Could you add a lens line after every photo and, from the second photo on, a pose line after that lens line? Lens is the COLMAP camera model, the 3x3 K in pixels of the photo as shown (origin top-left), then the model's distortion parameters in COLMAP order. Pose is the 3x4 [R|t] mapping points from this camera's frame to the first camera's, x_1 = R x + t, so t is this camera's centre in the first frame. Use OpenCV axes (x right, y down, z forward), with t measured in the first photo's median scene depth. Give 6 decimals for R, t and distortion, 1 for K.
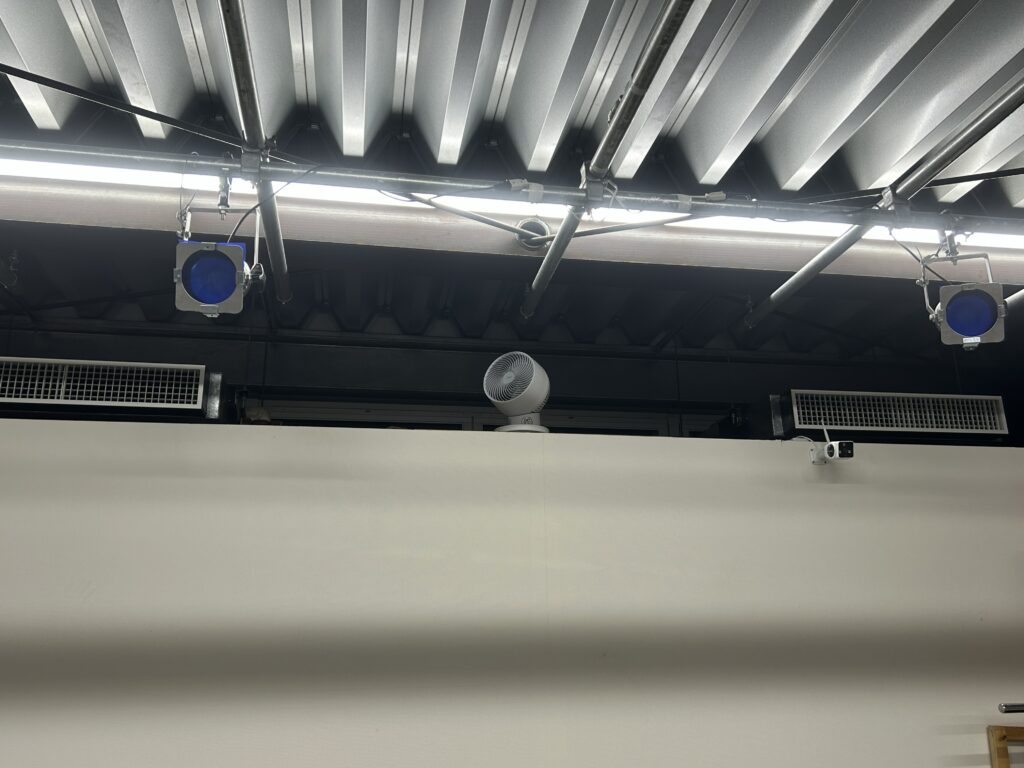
lens RADIAL K [[825.3, 0, 512.0], [0, 825.3, 384.0], [0, 0, 1]] dist [-0.000401, -0.000502]
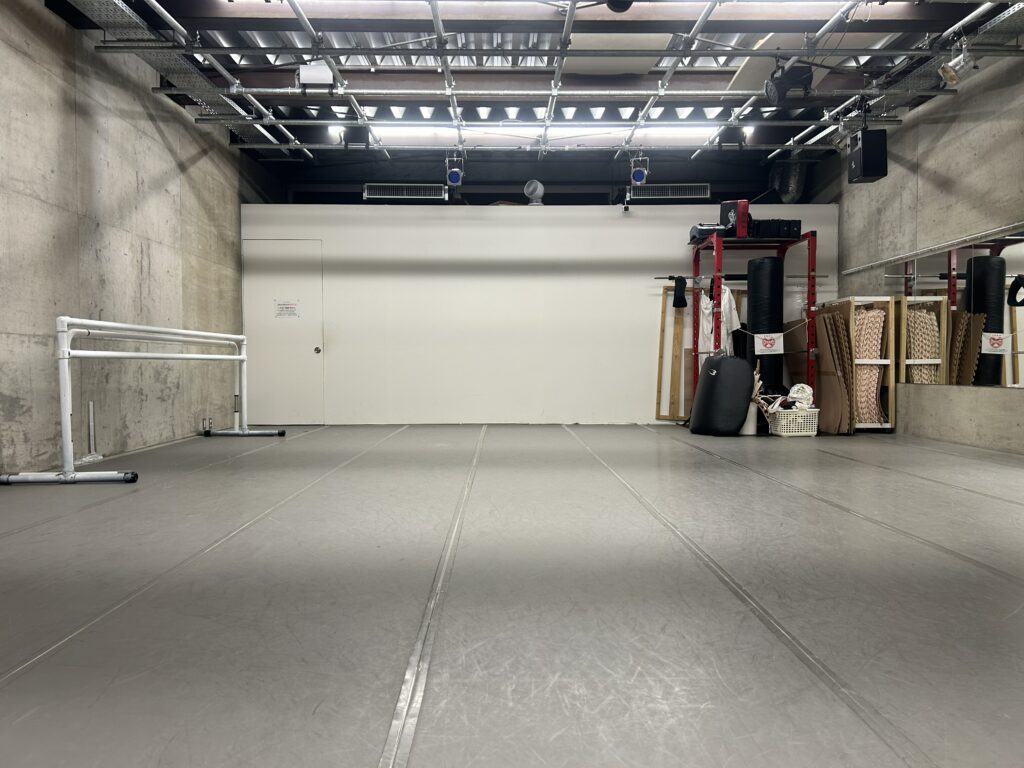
lens RADIAL K [[780.8, 0, 512.0], [0, 780.8, 384.0], [0, 0, 1]] dist [0.010045, 0.002492]
pose [[0.985718, 0.024869, -0.166559, 0.477478], [0.037851, 0.931013, 0.363019, -0.432255], [0.164096, -0.364139, 0.916774, -2.287922]]
